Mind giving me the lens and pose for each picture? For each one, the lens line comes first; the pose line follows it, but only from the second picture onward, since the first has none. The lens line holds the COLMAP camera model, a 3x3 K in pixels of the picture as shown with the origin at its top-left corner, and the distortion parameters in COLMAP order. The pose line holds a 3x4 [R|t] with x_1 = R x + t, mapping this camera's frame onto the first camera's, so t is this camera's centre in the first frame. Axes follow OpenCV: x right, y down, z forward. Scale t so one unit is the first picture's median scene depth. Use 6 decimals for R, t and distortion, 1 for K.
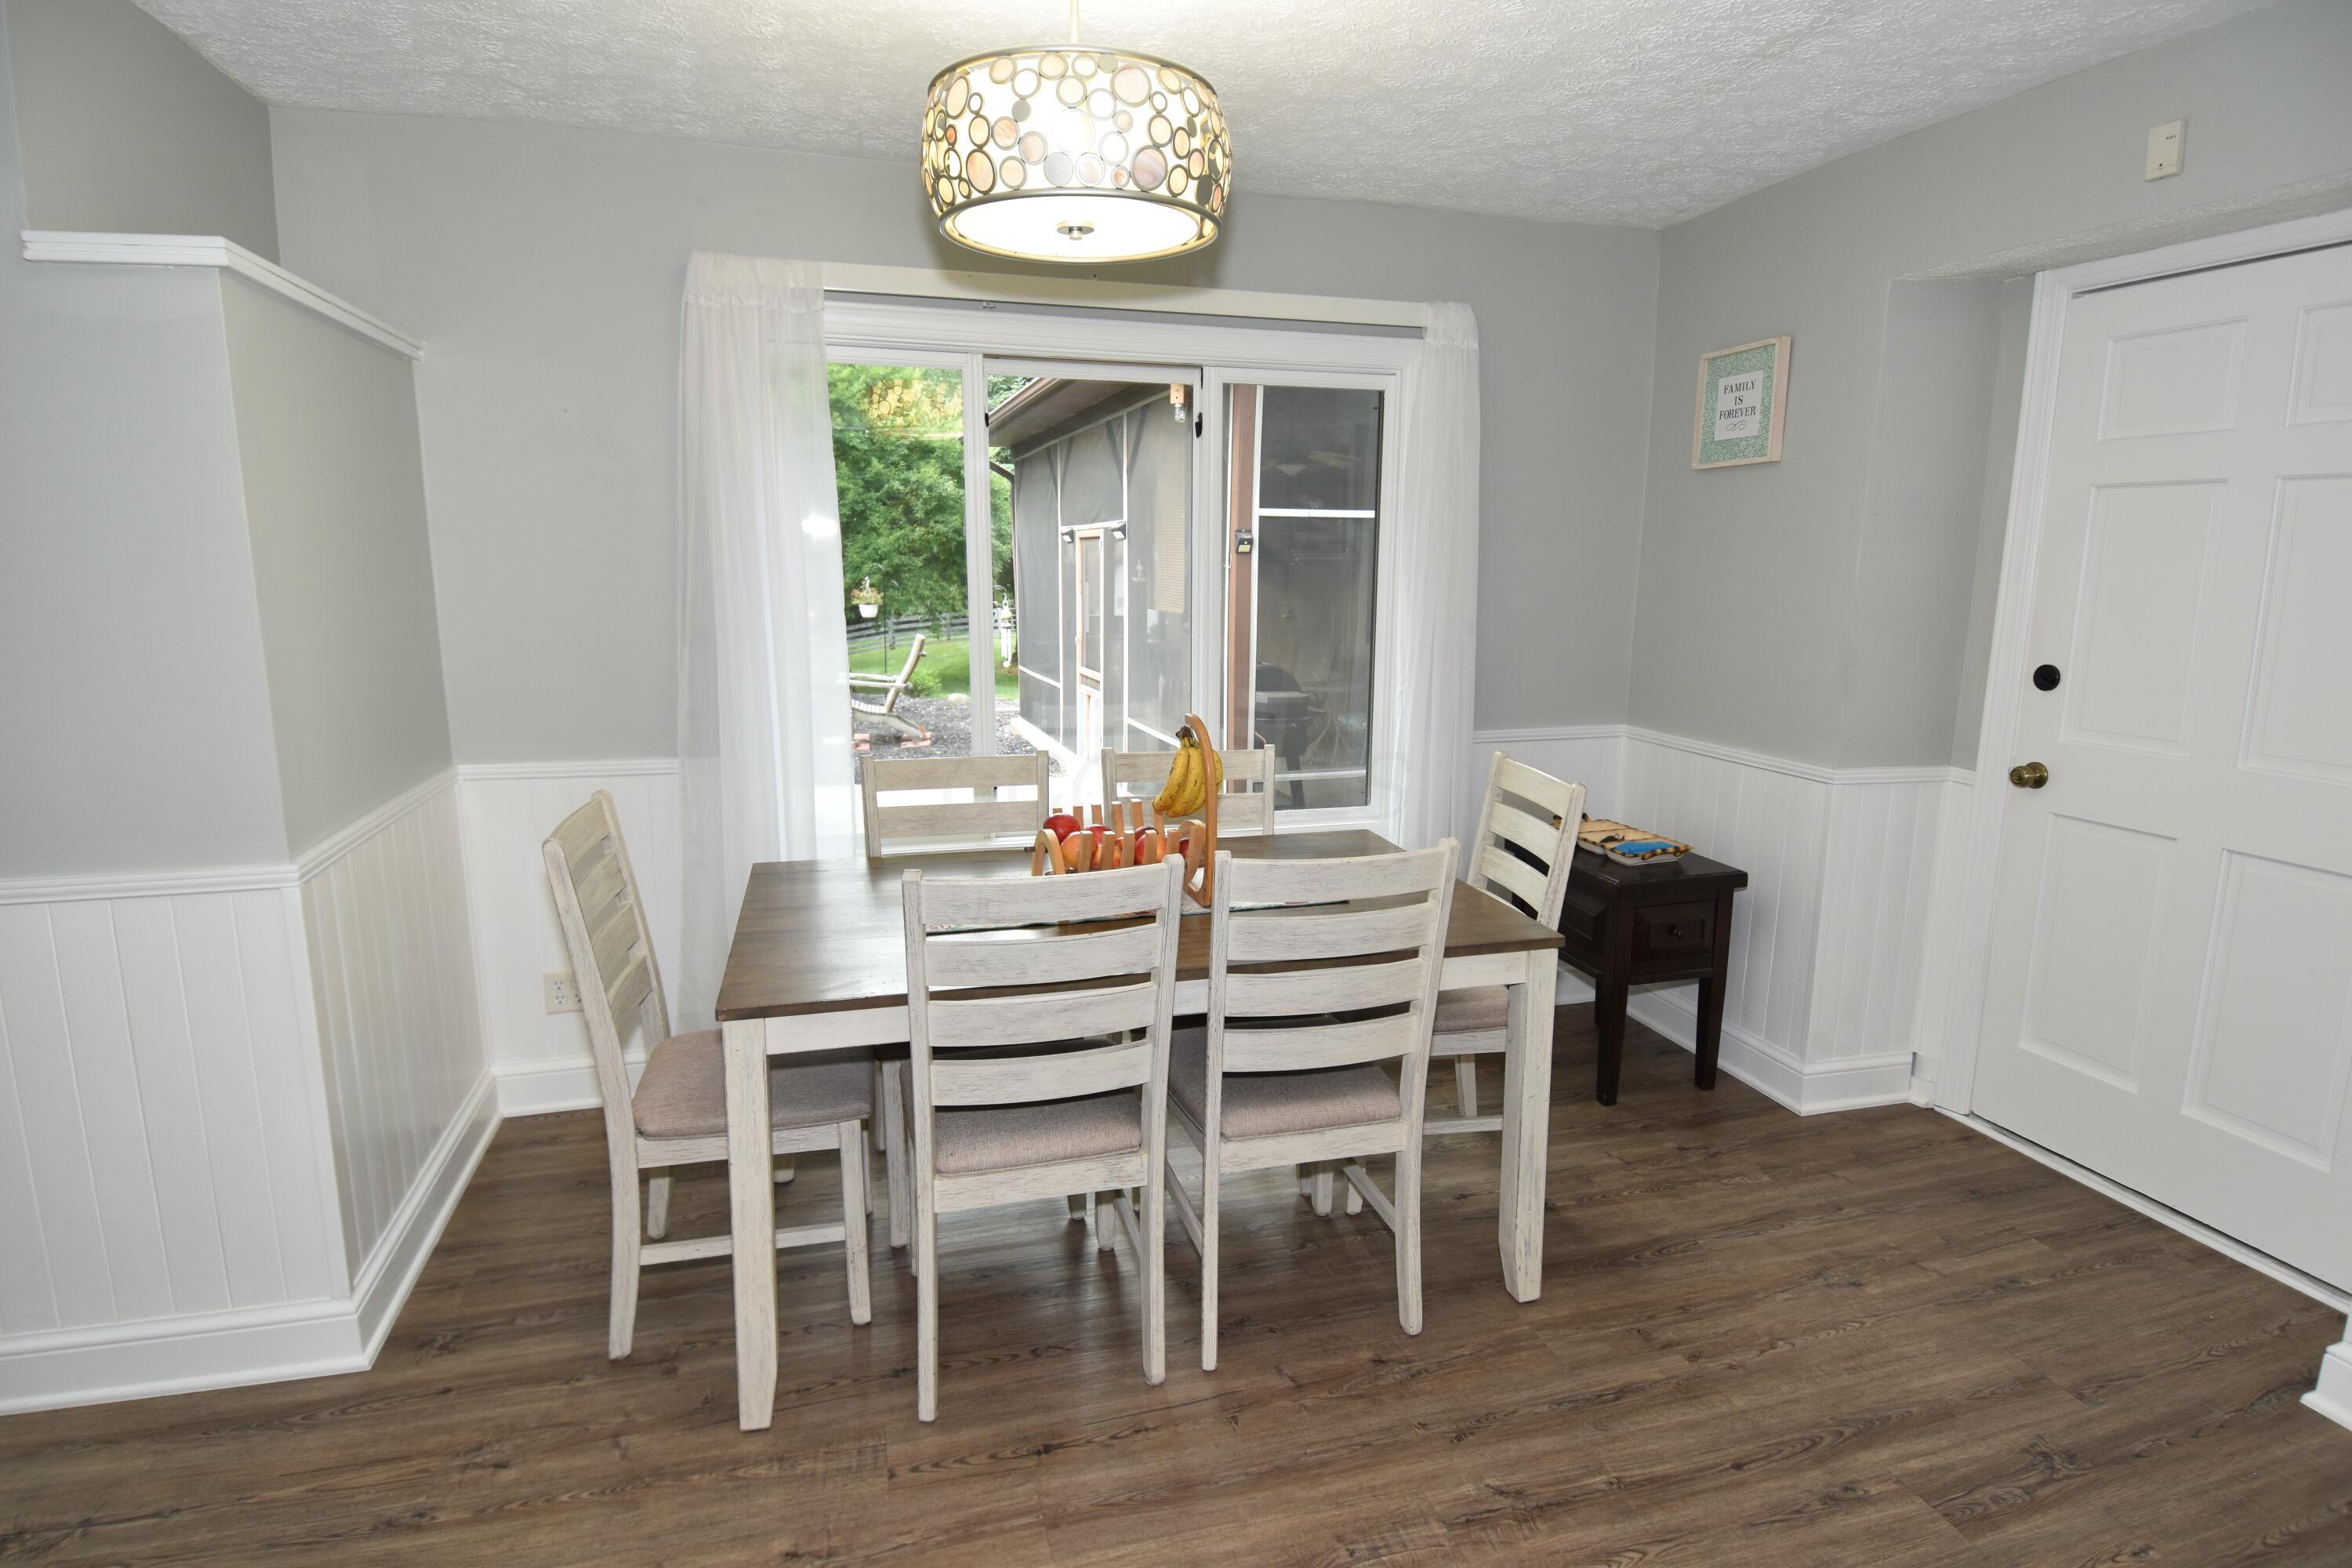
lens RADIAL K [[1215.9, 0, 1182.2], [0, 1215.9, 774.3], [0, 0, 1]] dist [0.035050, -0.043653]
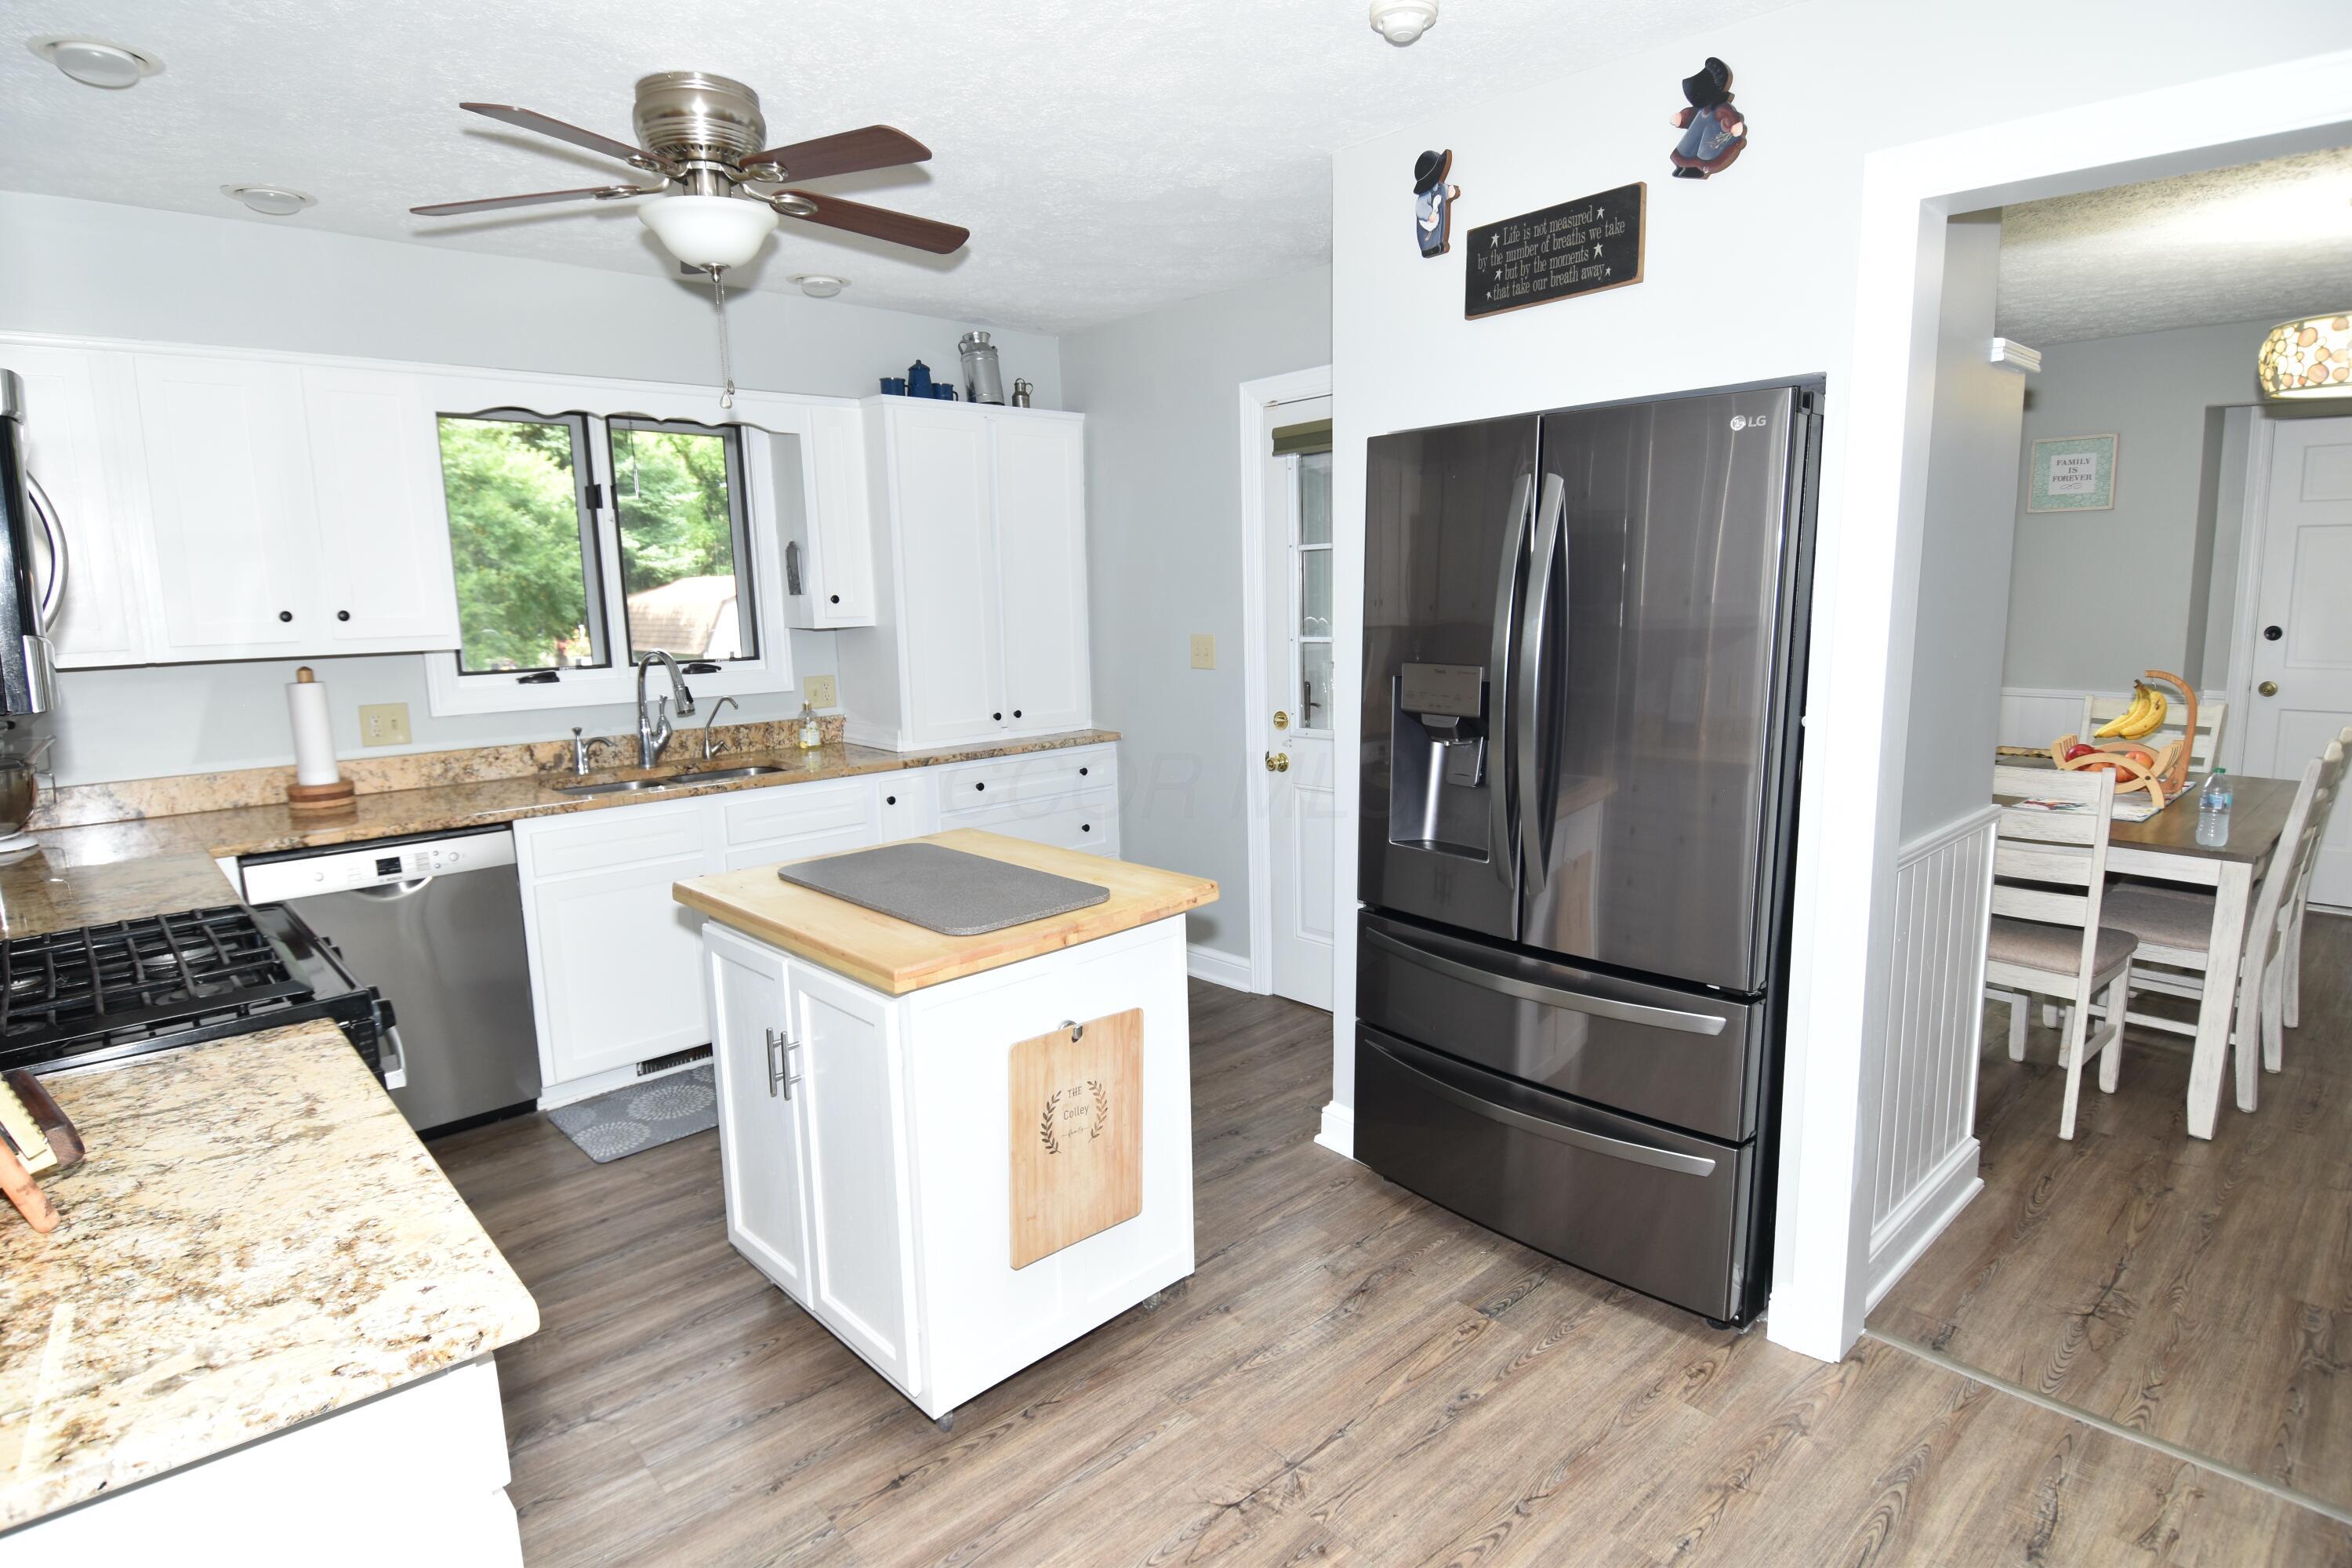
lens RADIAL K [[1208.3, 0, 1179.3], [0, 1208.3, 784.0], [0, 0, 1]] dist [0.056222, -0.063138]
pose [[0.895766, -0.096978, 0.433820, -0.393454], [0.105133, 0.994445, 0.005220, -0.010020], [-0.431916, 0.040933, 0.900985, 0.029430]]
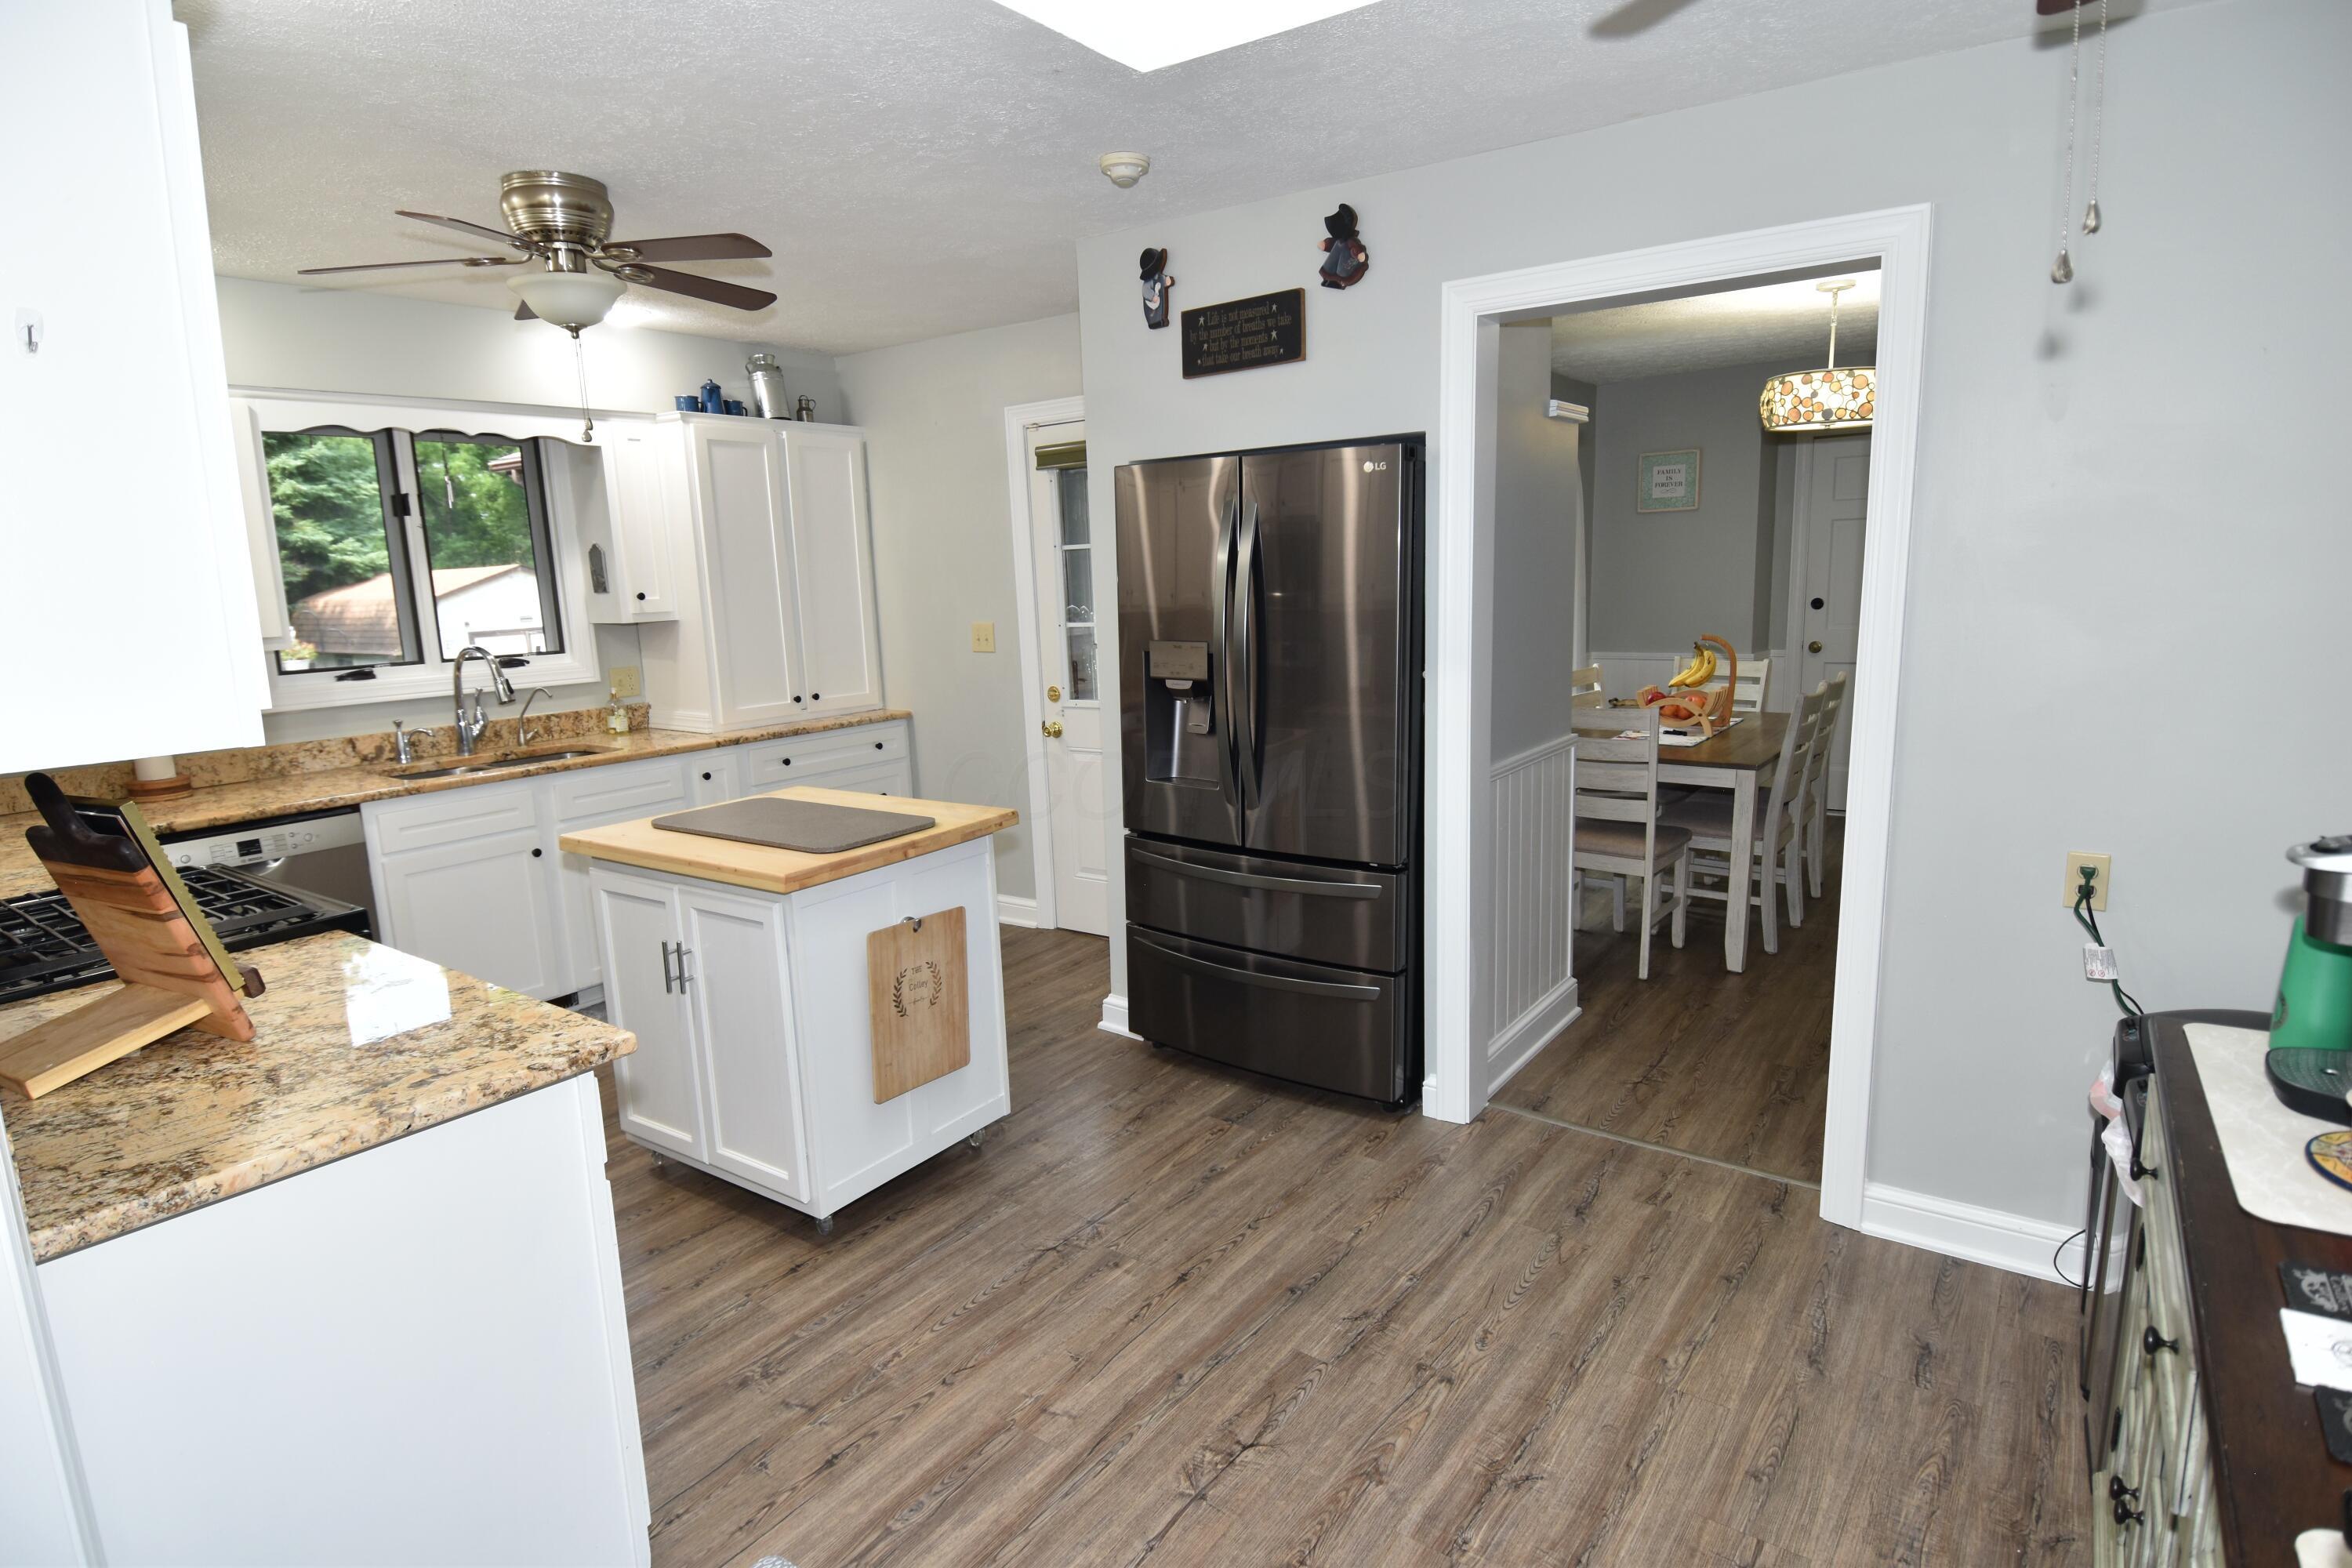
lens RADIAL K [[1208.3, 0, 1179.3], [0, 1208.3, 784.0], [0, 0, 1]] dist [0.056222, -0.063138]
pose [[0.790665, -0.140442, 0.595924, -0.431990], [0.145671, 0.988536, 0.039694, -0.002818], [-0.594667, 0.055424, 0.802060, -0.026681]]
